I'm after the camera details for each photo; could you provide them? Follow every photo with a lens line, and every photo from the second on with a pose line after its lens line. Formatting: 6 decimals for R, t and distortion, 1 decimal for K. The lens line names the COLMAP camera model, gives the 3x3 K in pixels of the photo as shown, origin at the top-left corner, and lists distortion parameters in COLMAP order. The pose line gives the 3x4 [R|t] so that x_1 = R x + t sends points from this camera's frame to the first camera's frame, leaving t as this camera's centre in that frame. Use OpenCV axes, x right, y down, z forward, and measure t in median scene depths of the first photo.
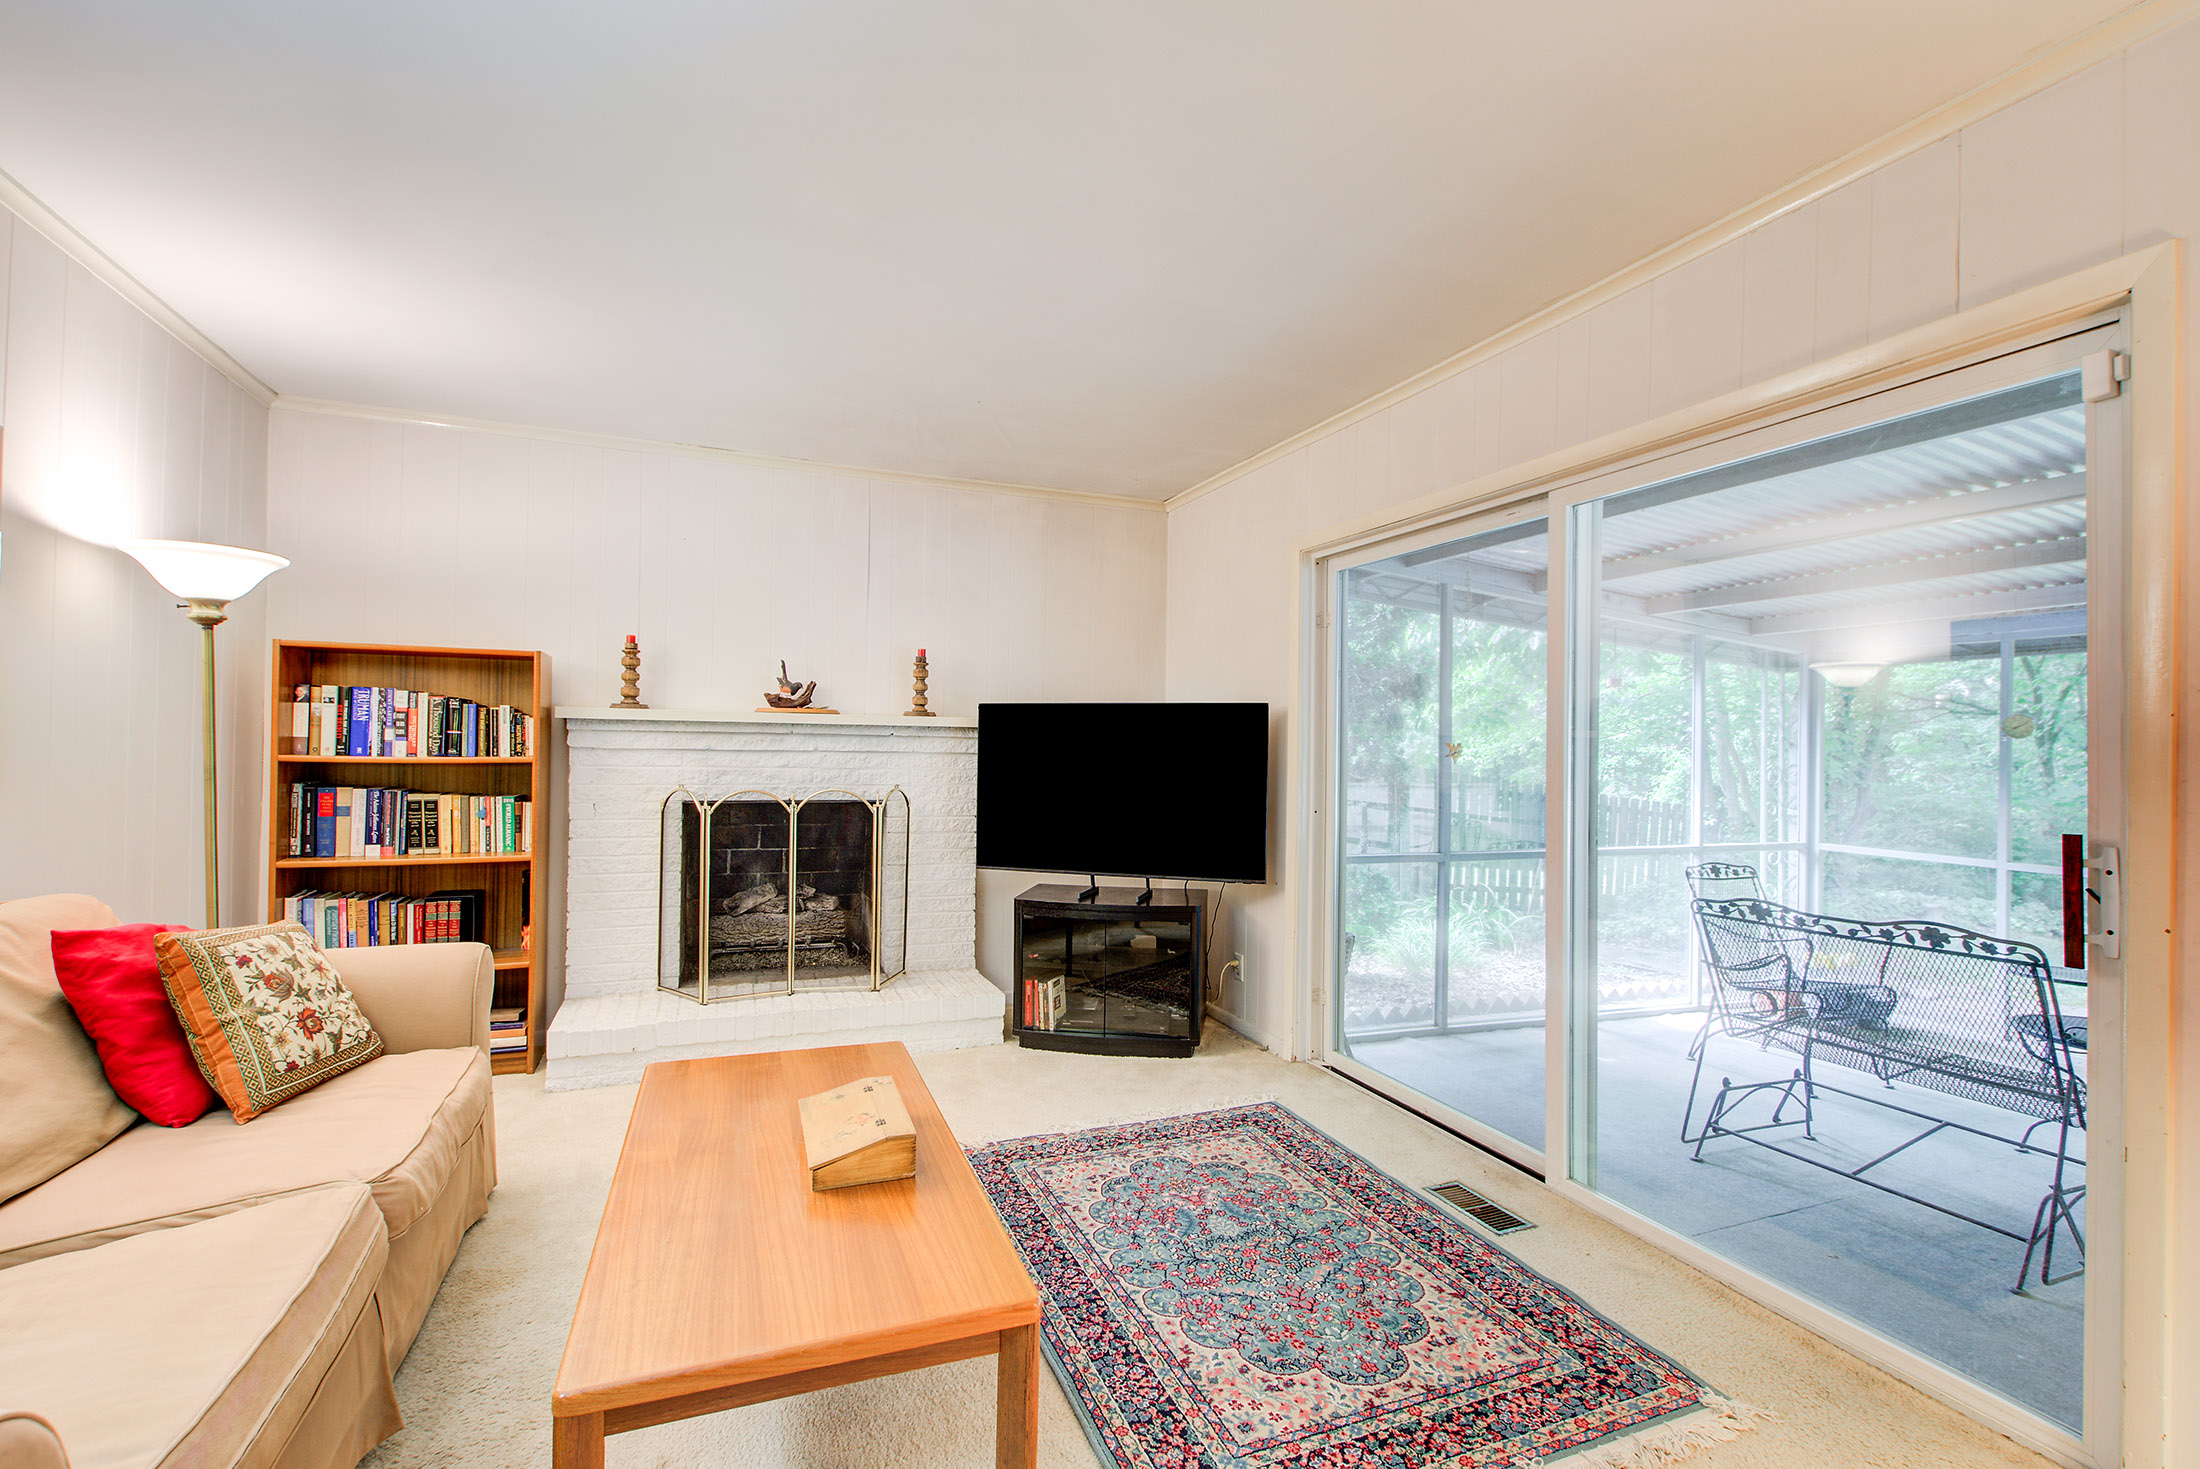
lens RADIAL K [[977.3, 0, 1071.3], [0, 977.3, 730.0], [0, 0, 1]] dist [-0.005627, -0.000650]
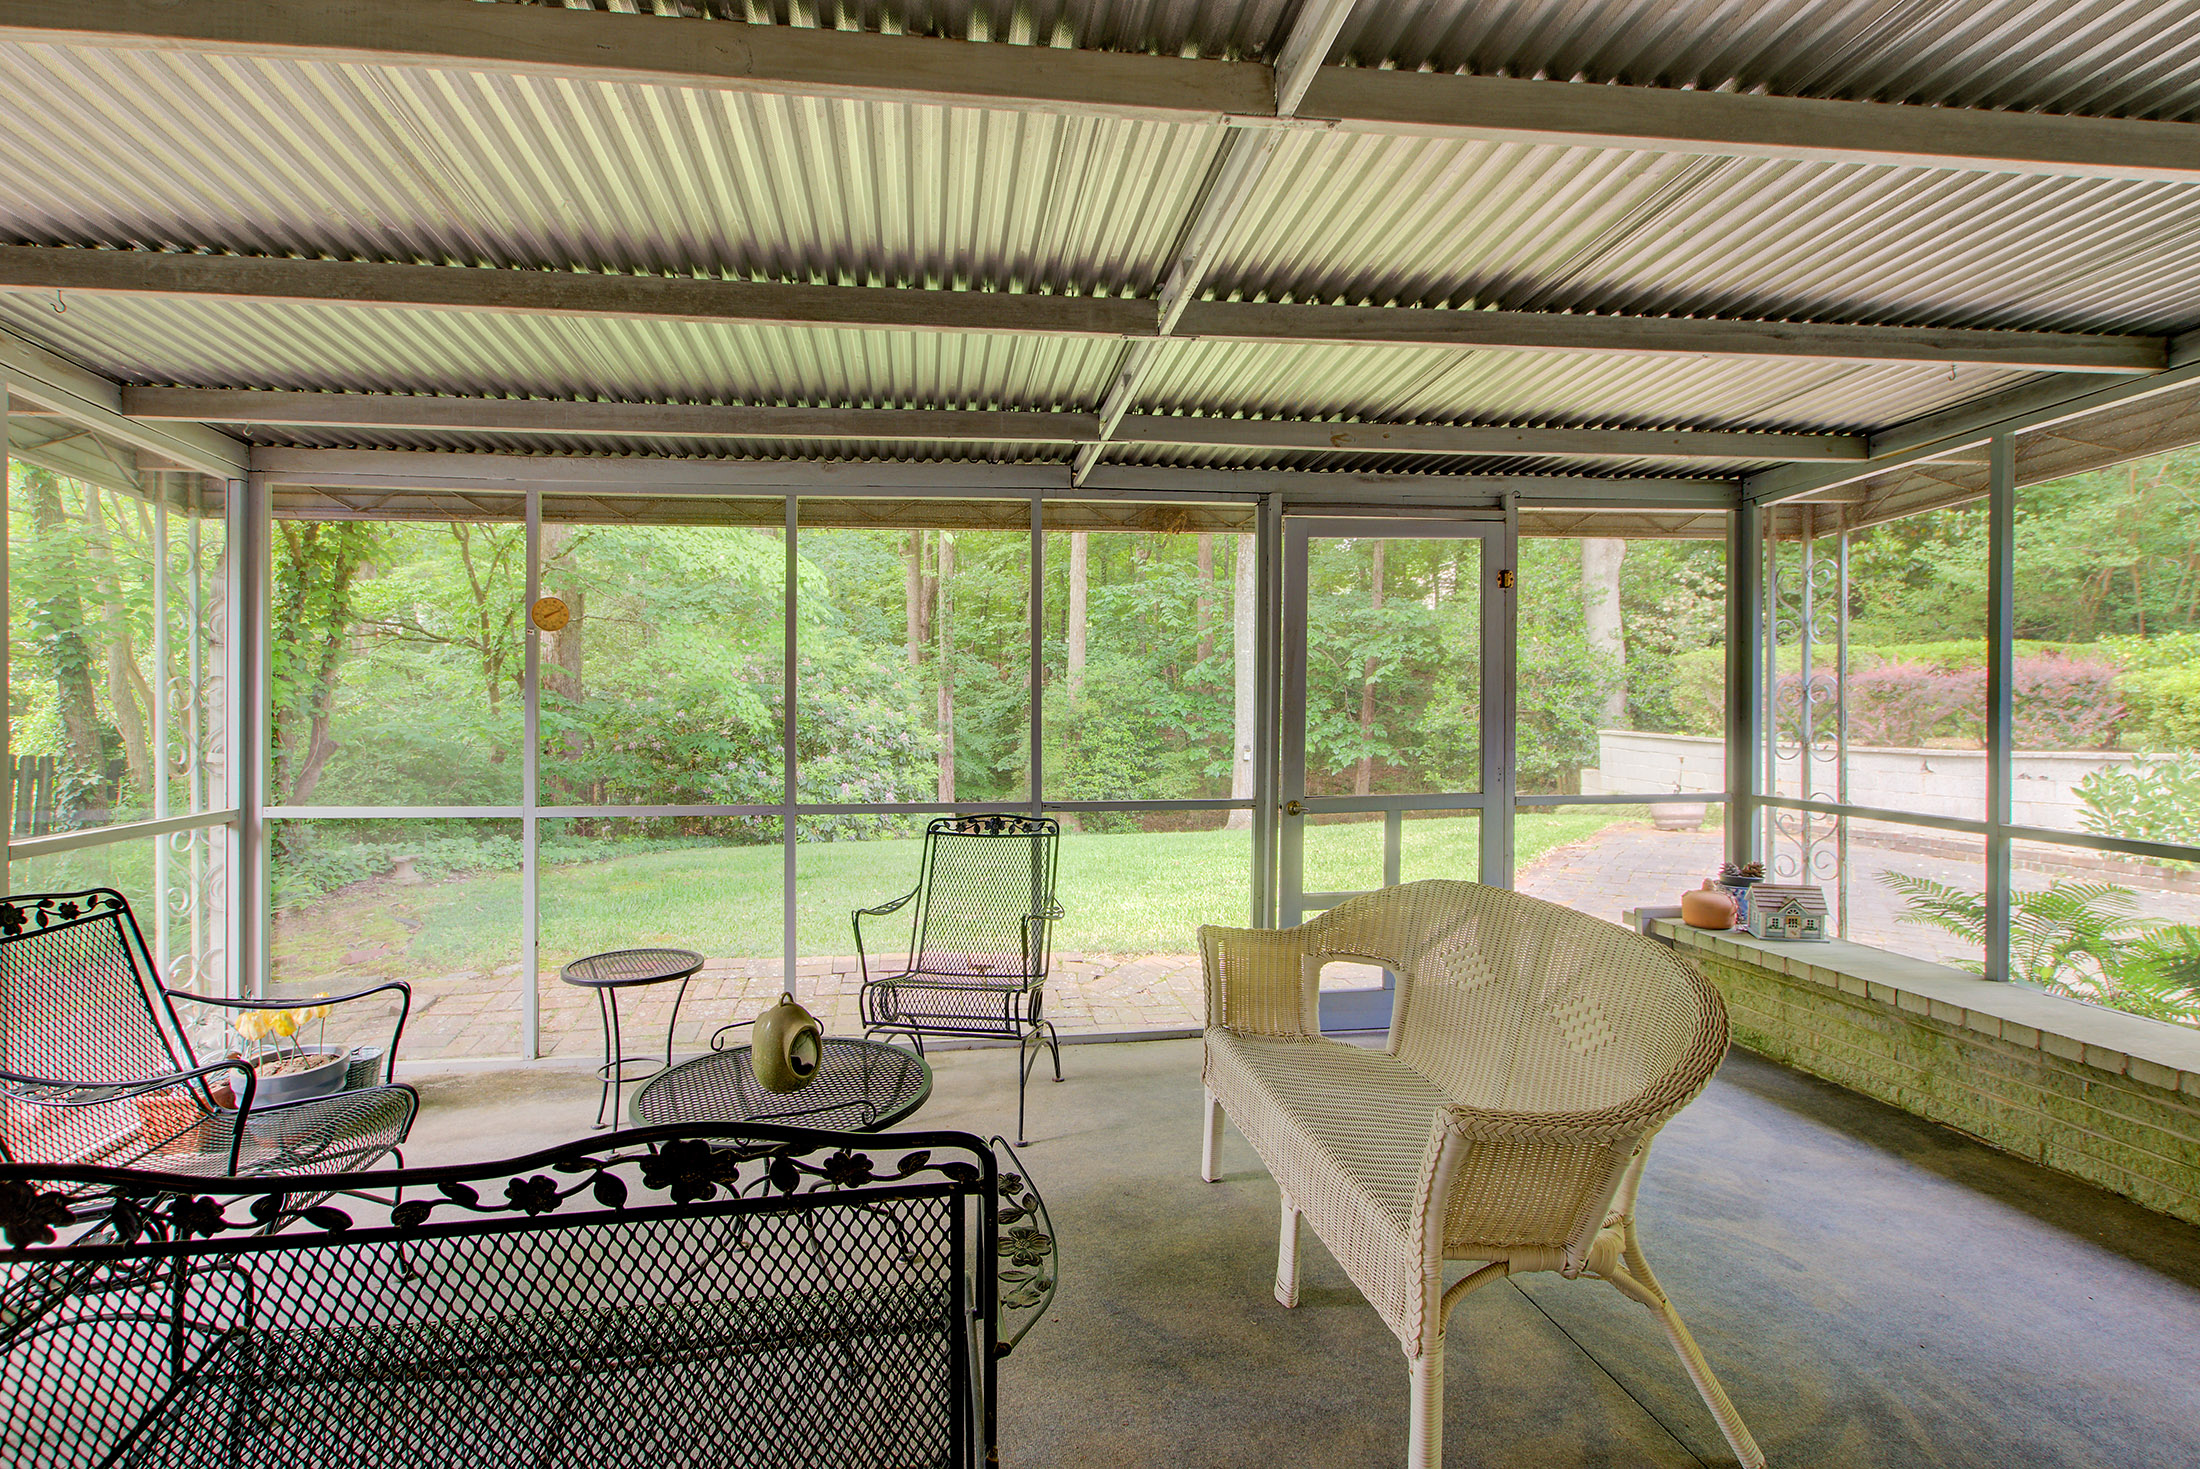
lens RADIAL K [[977.3, 0, 1063.3], [0, 977.3, 715.5], [0, 0, 1]] dist [-0.005627, -0.000650]
pose [[0.223190, -0.032606, 0.974230, 0.304882], [-0.014931, 0.999209, 0.036862, 0.031284], [-0.974661, -0.022773, 0.222526, 0.398929]]
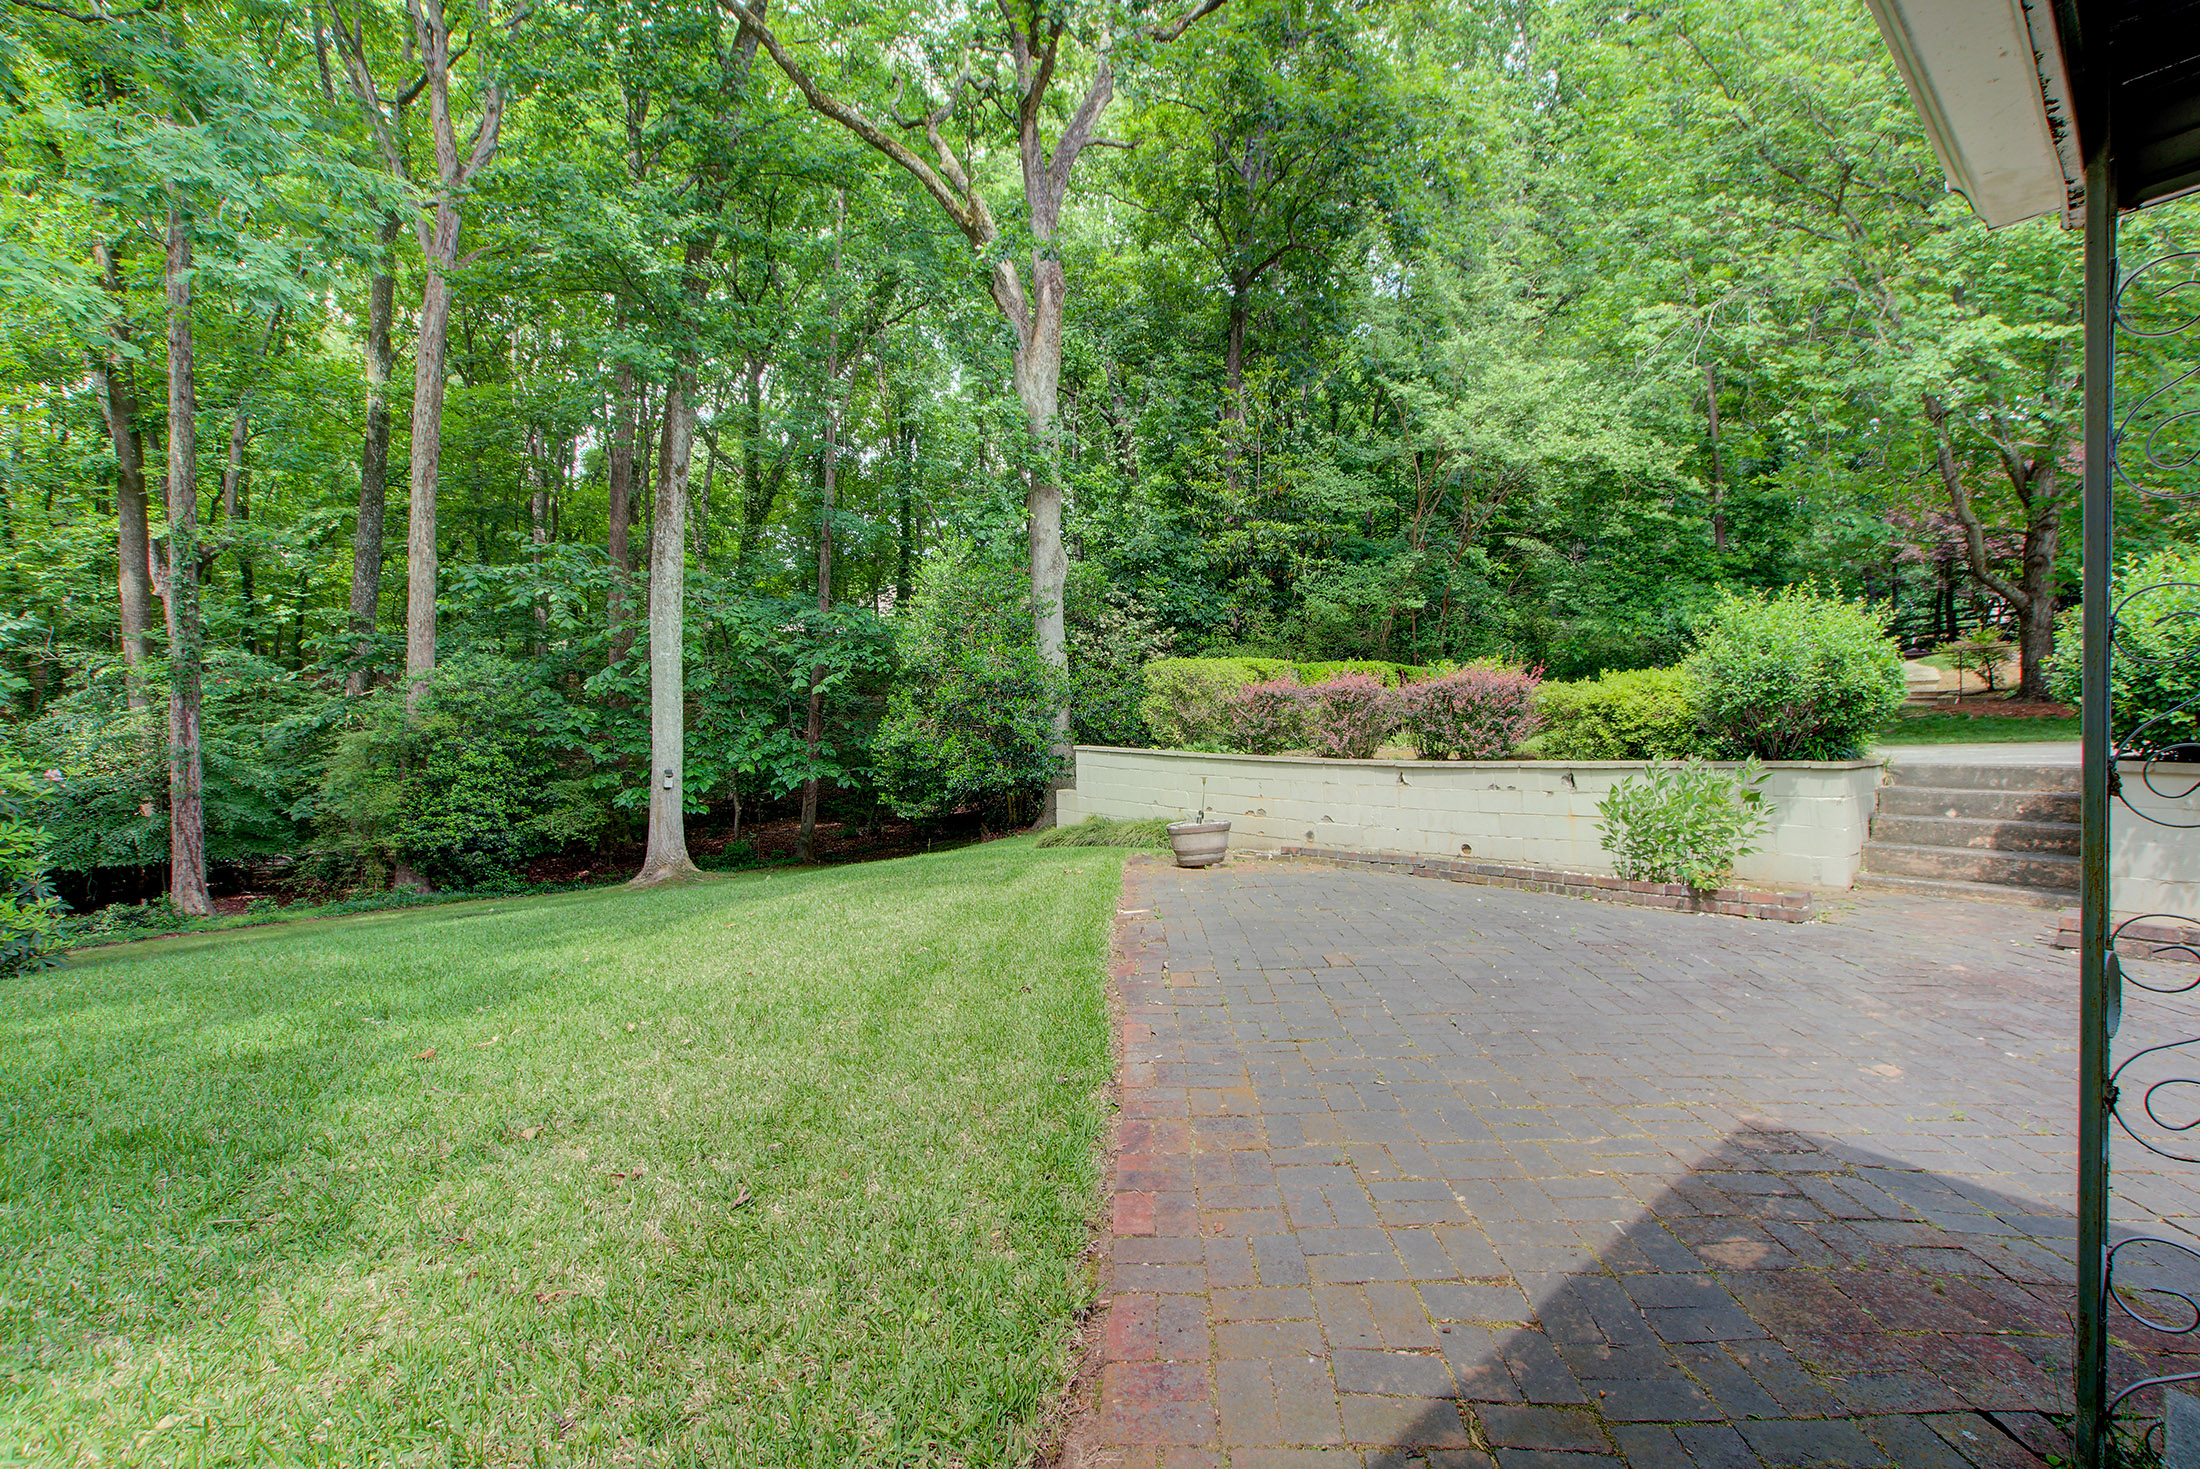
lens RADIAL K [[977.3, 0, 1100.4], [0, 977.3, 732.4], [0, 0, 1]] dist [-0.005627, -0.000650]
pose [[-0.357612, -0.031633, 0.933334, 1.040630], [-0.025051, 0.999391, 0.024274, 0.058893], [-0.933534, -0.014701, -0.358187, 0.362026]]
